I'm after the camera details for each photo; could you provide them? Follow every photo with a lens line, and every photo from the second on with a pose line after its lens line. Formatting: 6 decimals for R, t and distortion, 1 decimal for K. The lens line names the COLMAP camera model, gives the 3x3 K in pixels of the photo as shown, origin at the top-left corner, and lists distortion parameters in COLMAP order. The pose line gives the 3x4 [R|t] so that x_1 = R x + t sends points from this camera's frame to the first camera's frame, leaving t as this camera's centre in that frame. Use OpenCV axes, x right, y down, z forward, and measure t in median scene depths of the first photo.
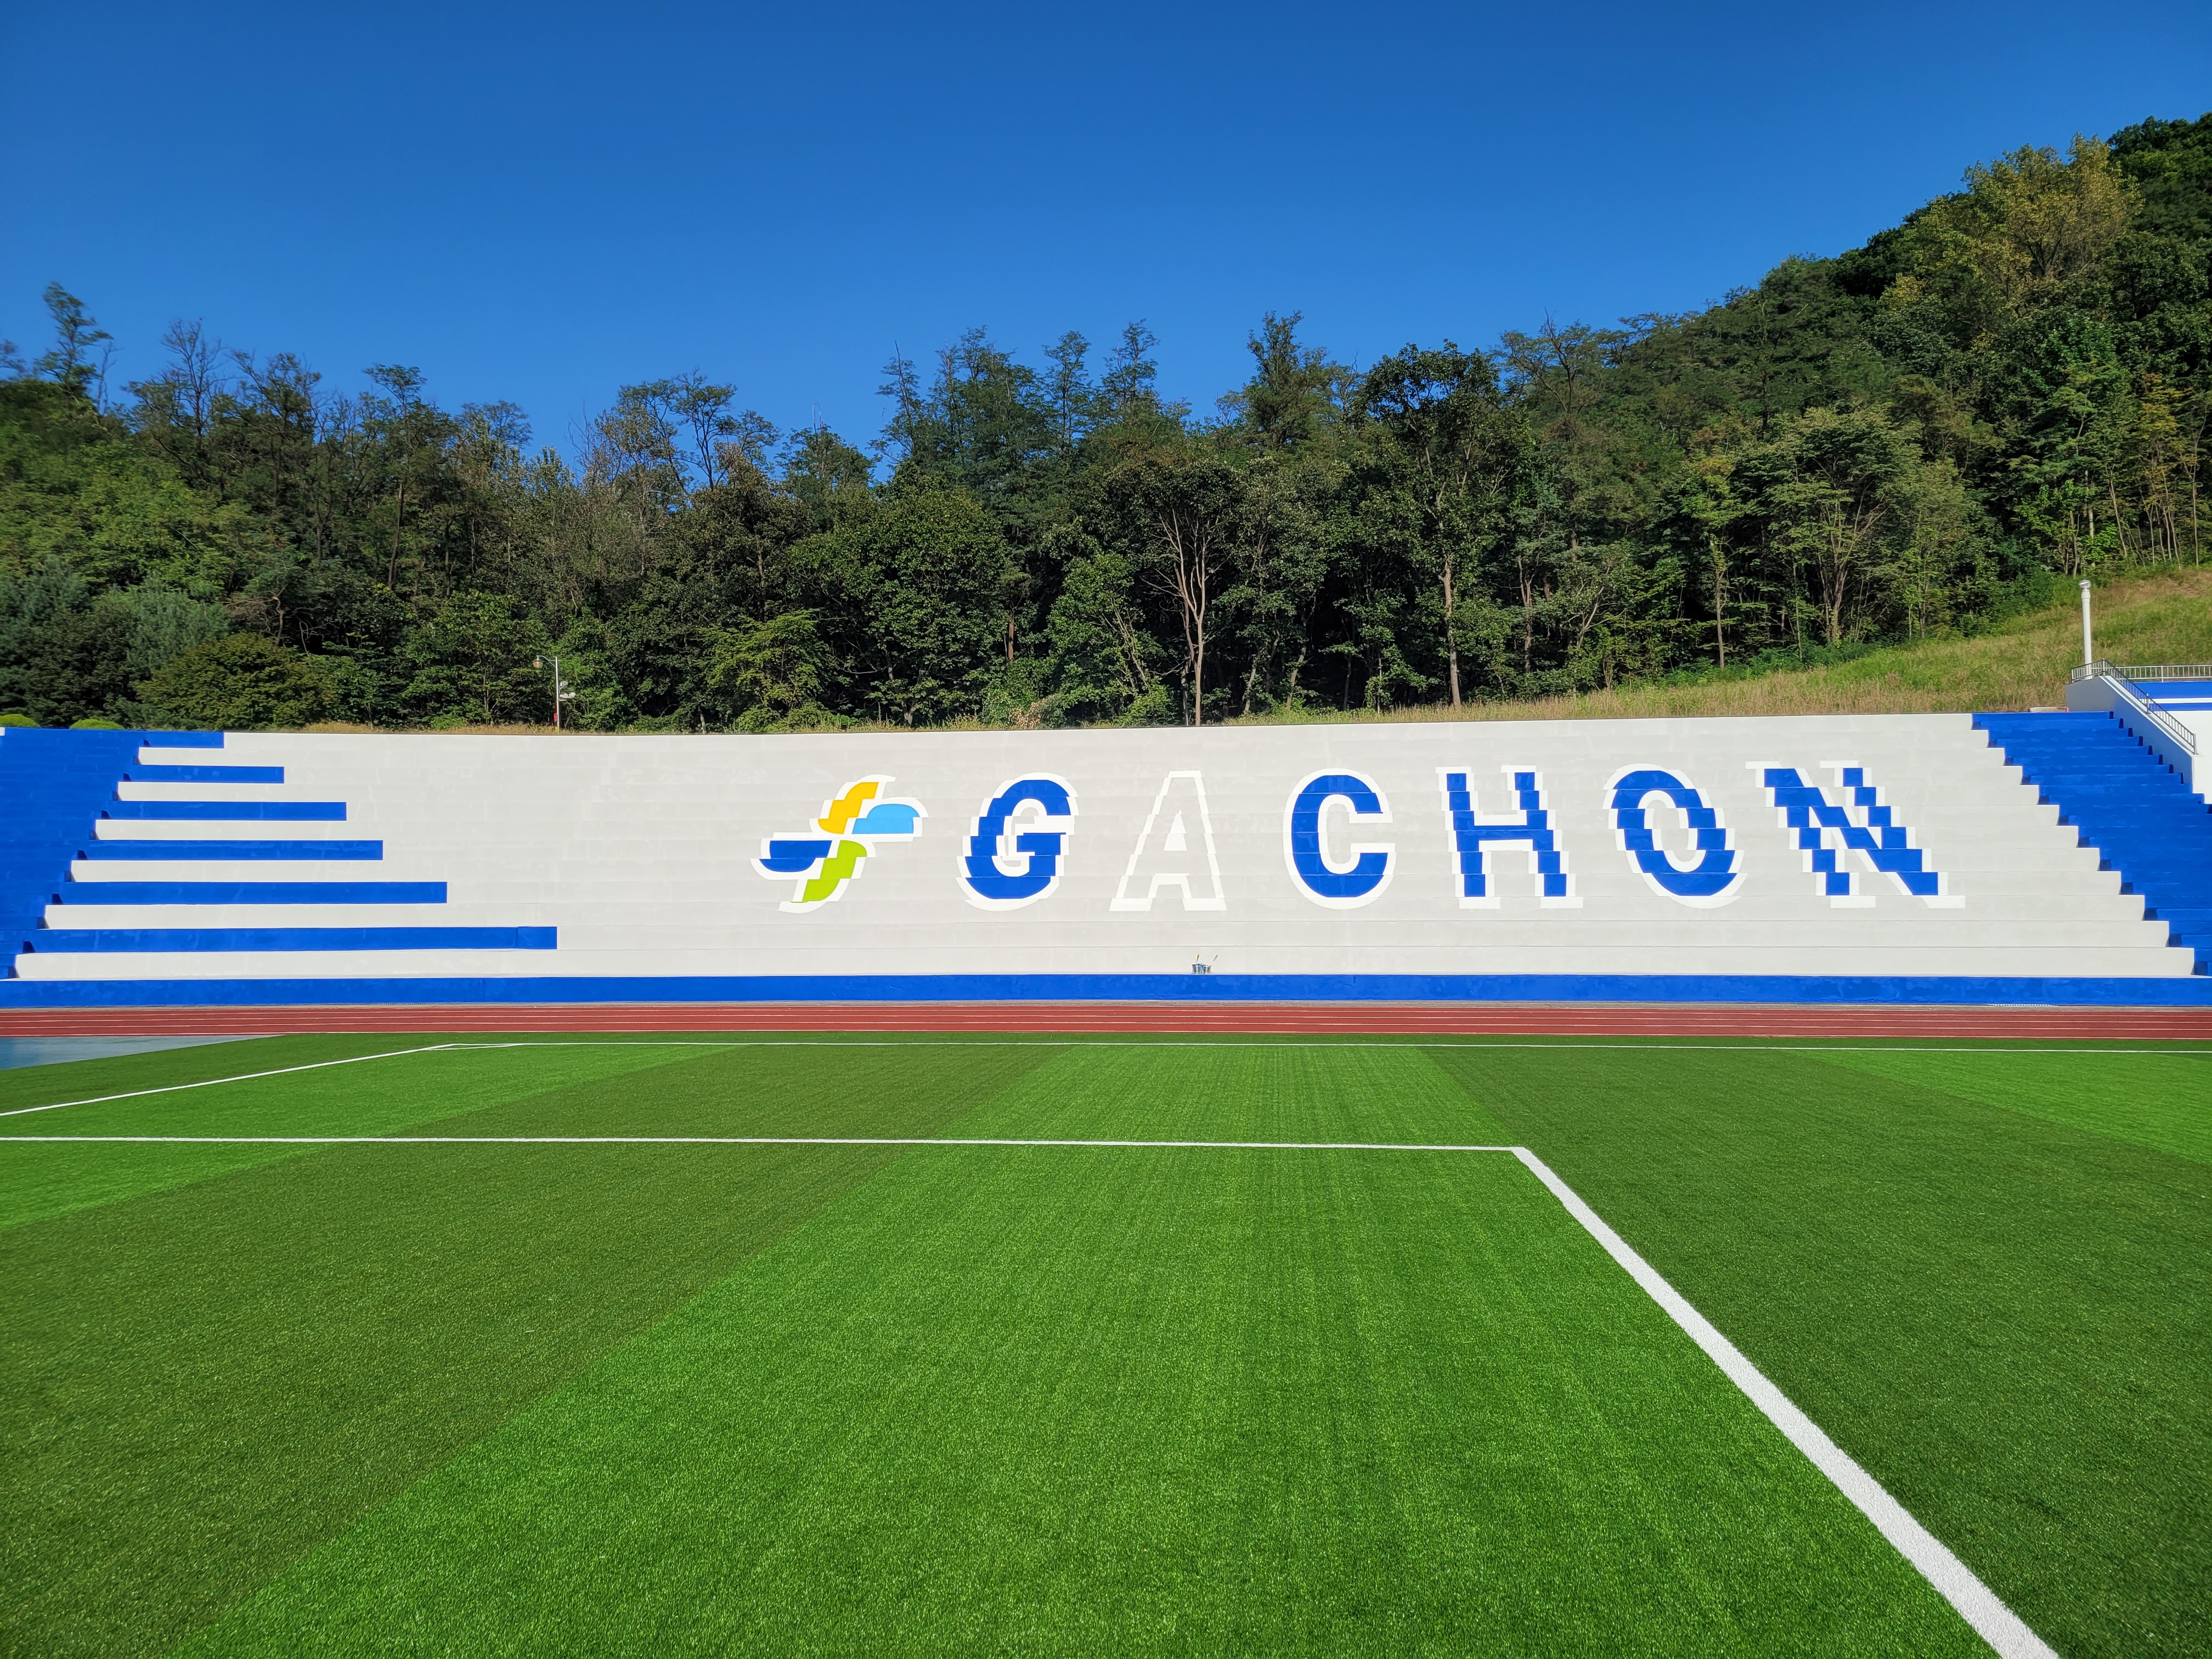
lens RADIAL K [[1656.3, 0, 1090.1], [0, 1656.3, 810.0], [0, 0, 1]] dist [0.060395, -0.040470]
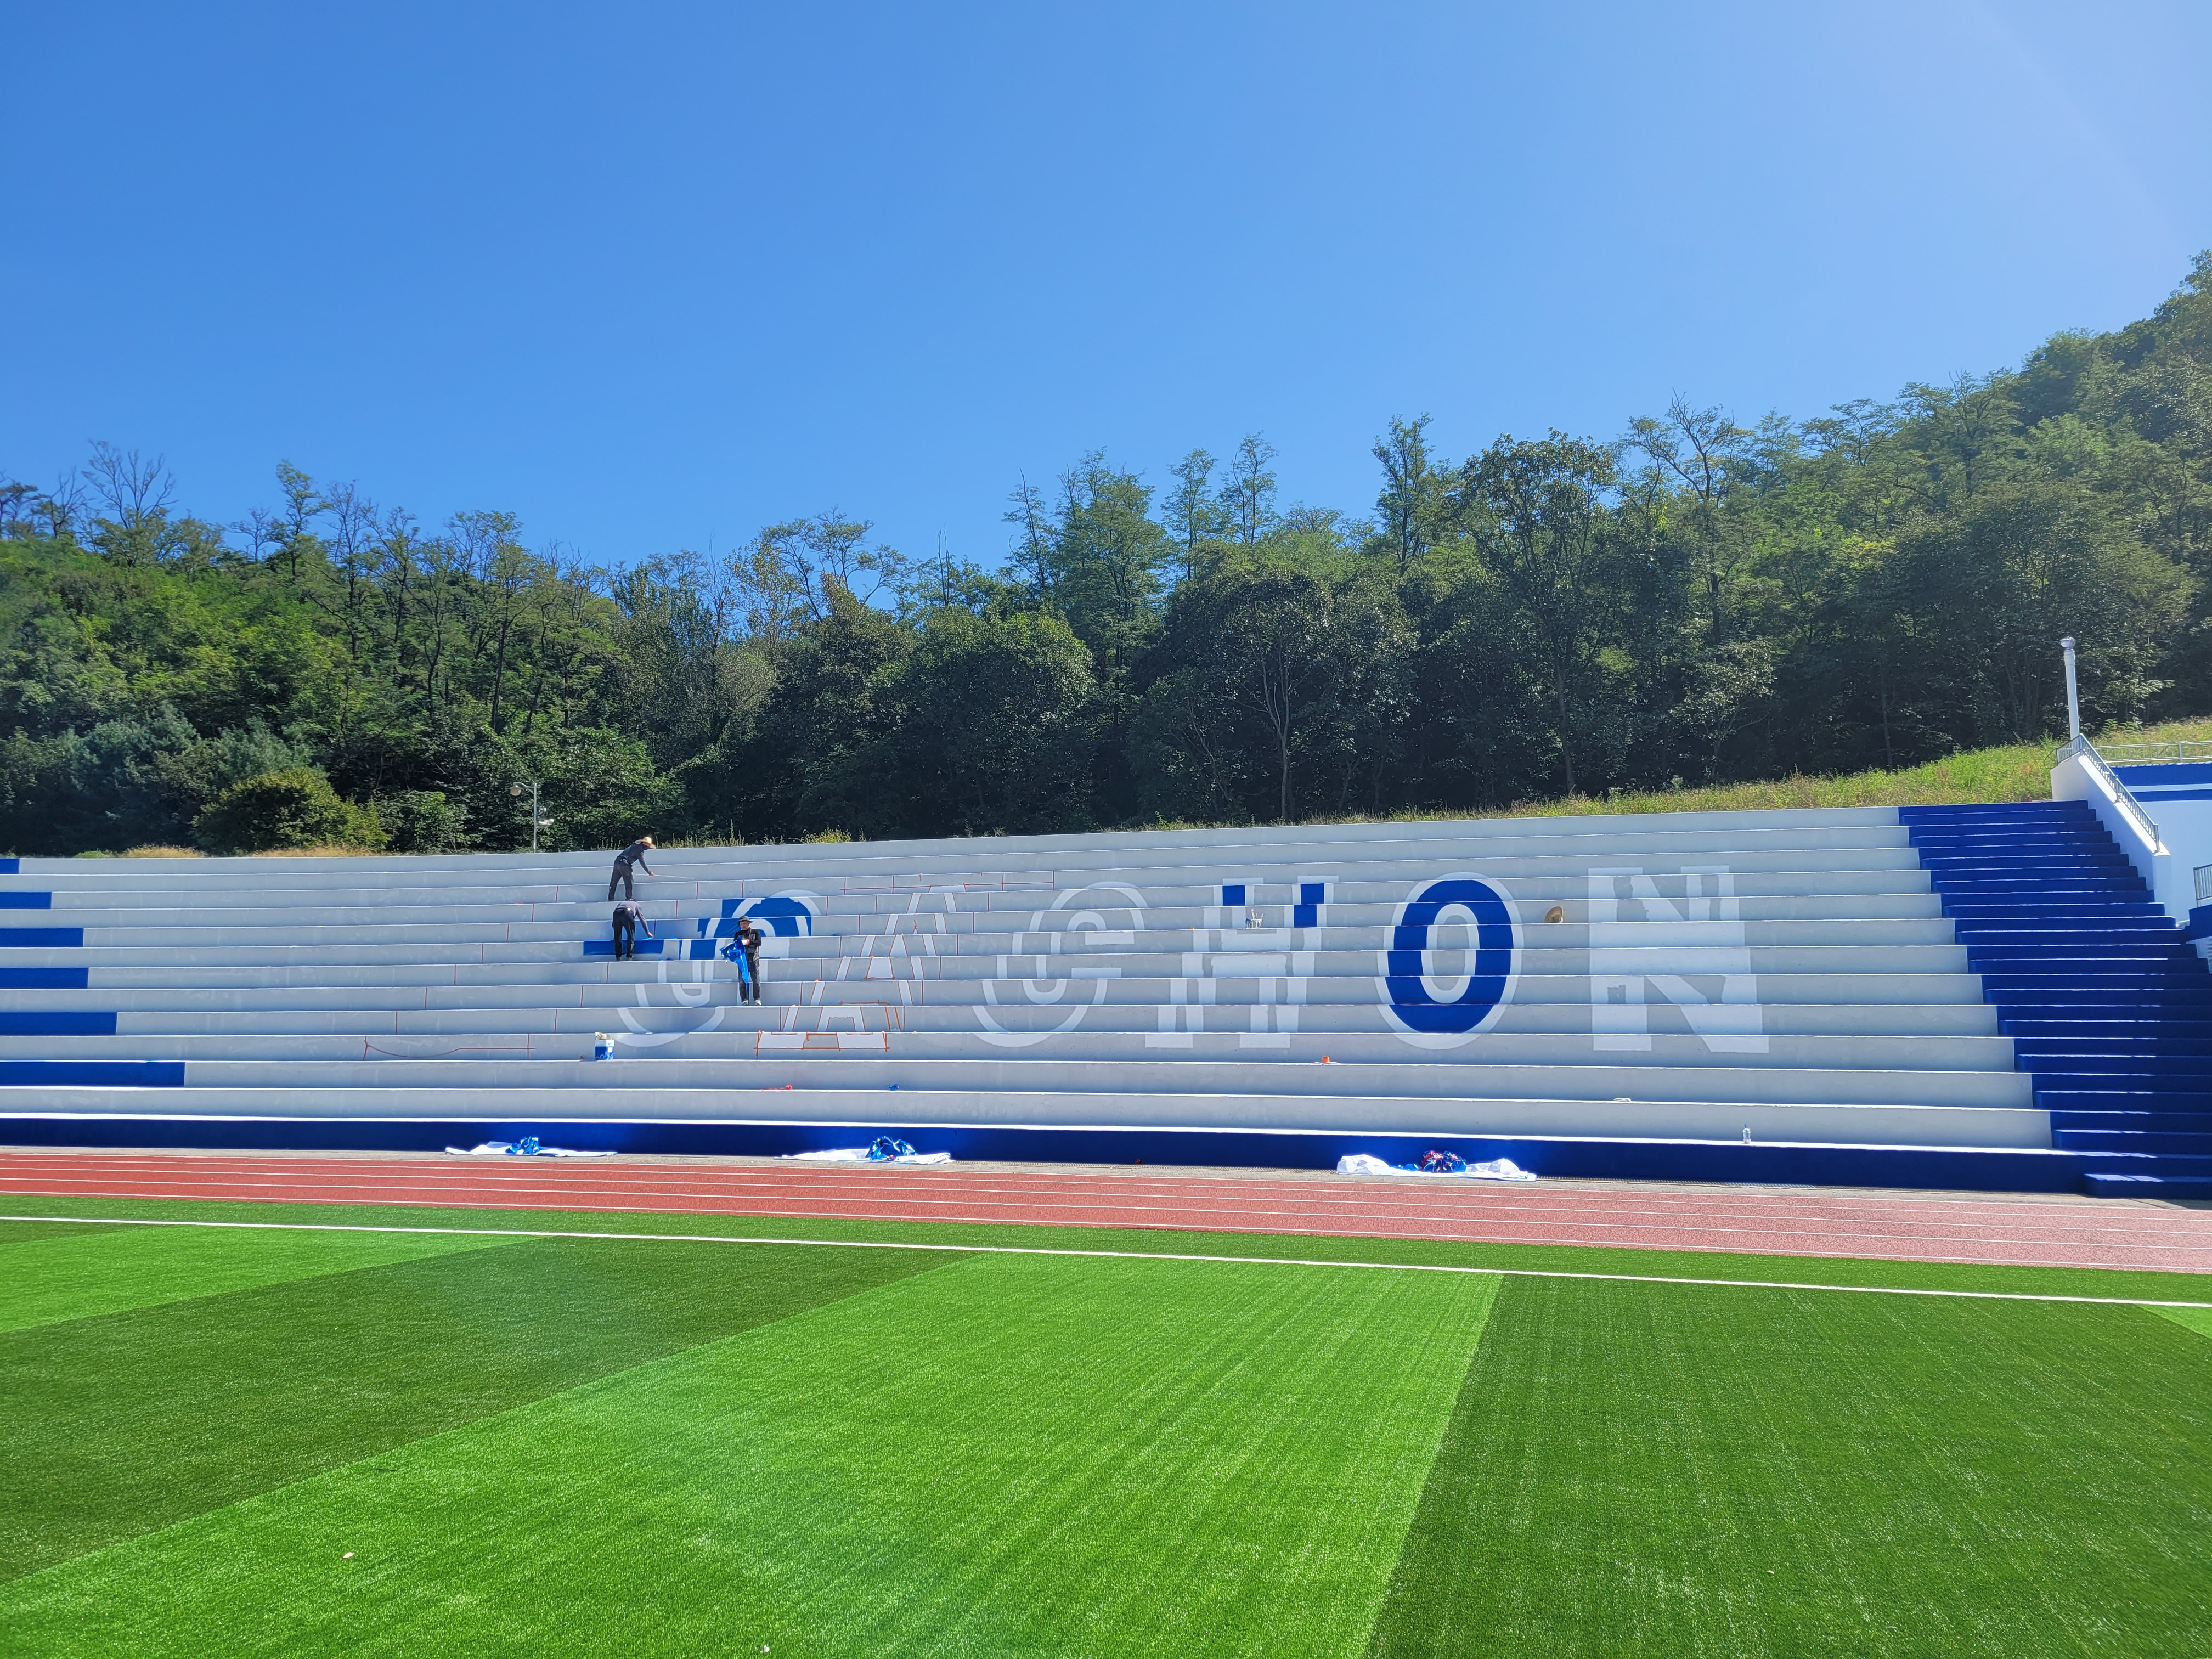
lens RADIAL K [[1656.3, 0, 1068.8], [0, 1656.3, 818.2], [0, 0, 1]] dist [0.060395, -0.040470]
pose [[0.983515, -0.015418, -0.180169, 0.110860], [0.001717, 0.997110, -0.075954, 0.002793], [0.180819, 0.074392, 0.980699, 0.060072]]
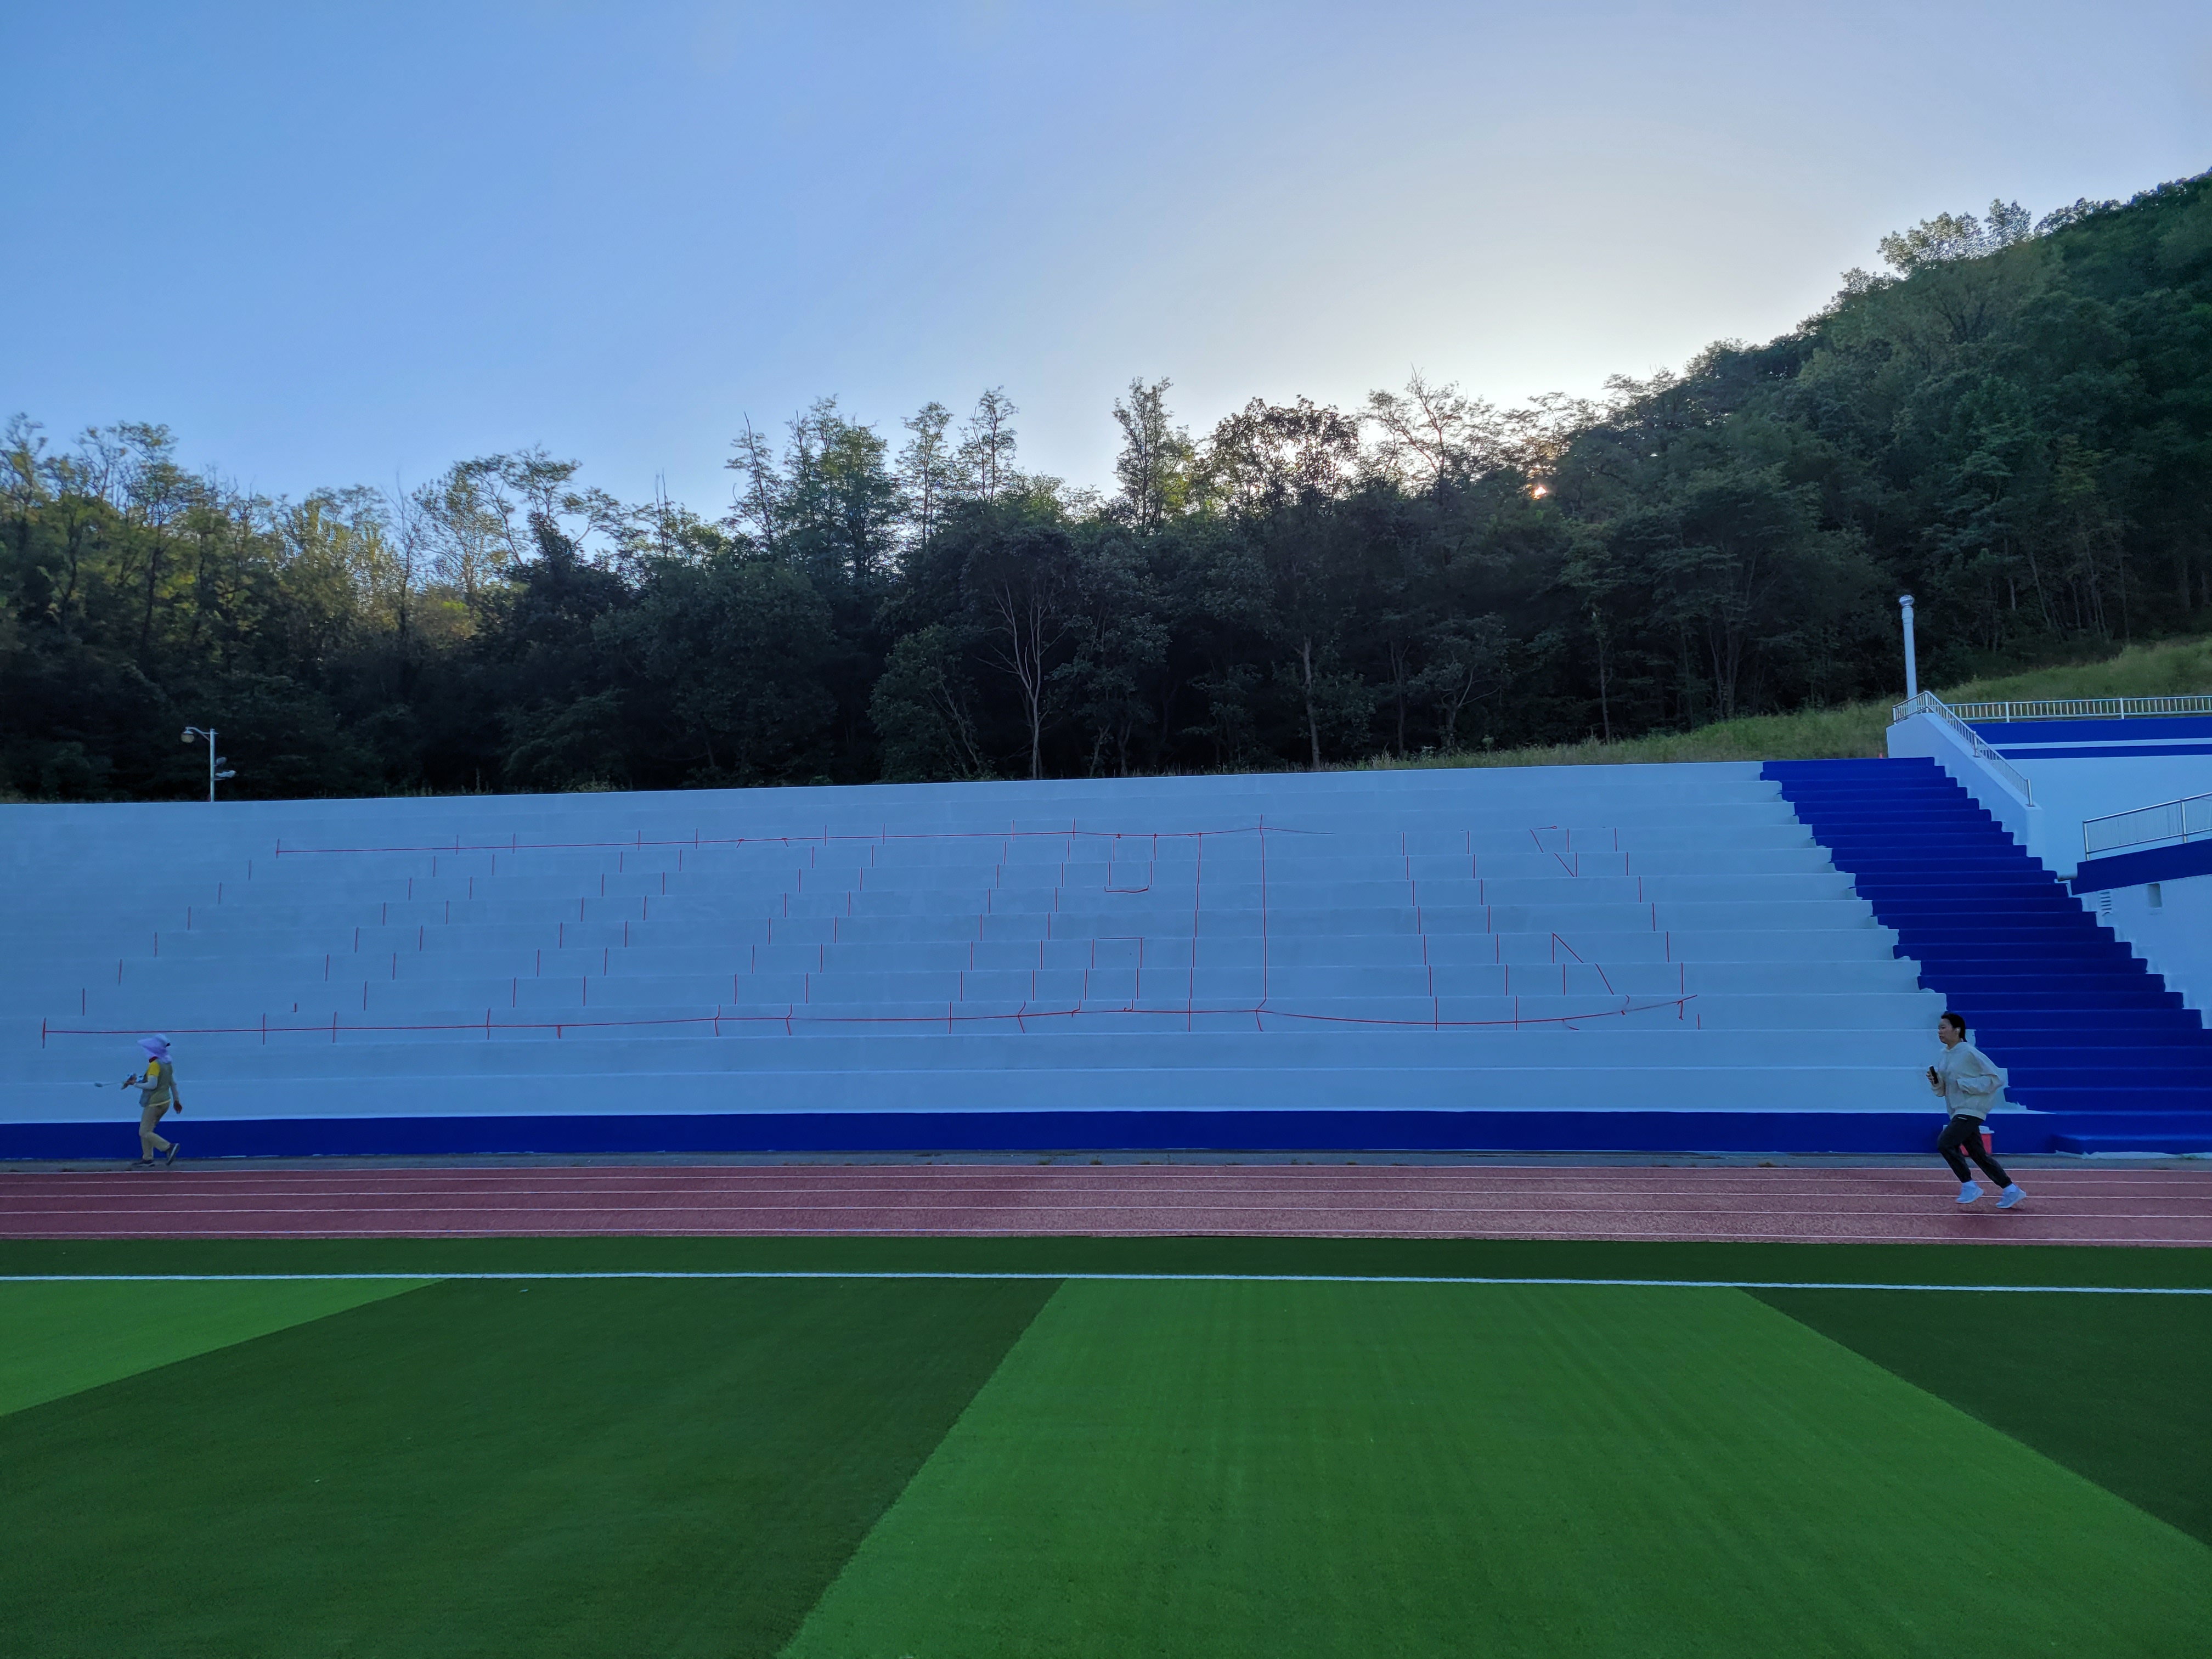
lens RADIAL K [[1656.3, 0, 1068.4], [0, 1656.3, 842.6], [0, 0, 1]] dist [0.060395, -0.040470]
pose [[0.999982, -0.005372, 0.002490, 0.079037], [0.005476, 0.999018, -0.043974, 0.004744], [-0.002252, 0.043987, 0.999030, 0.088339]]
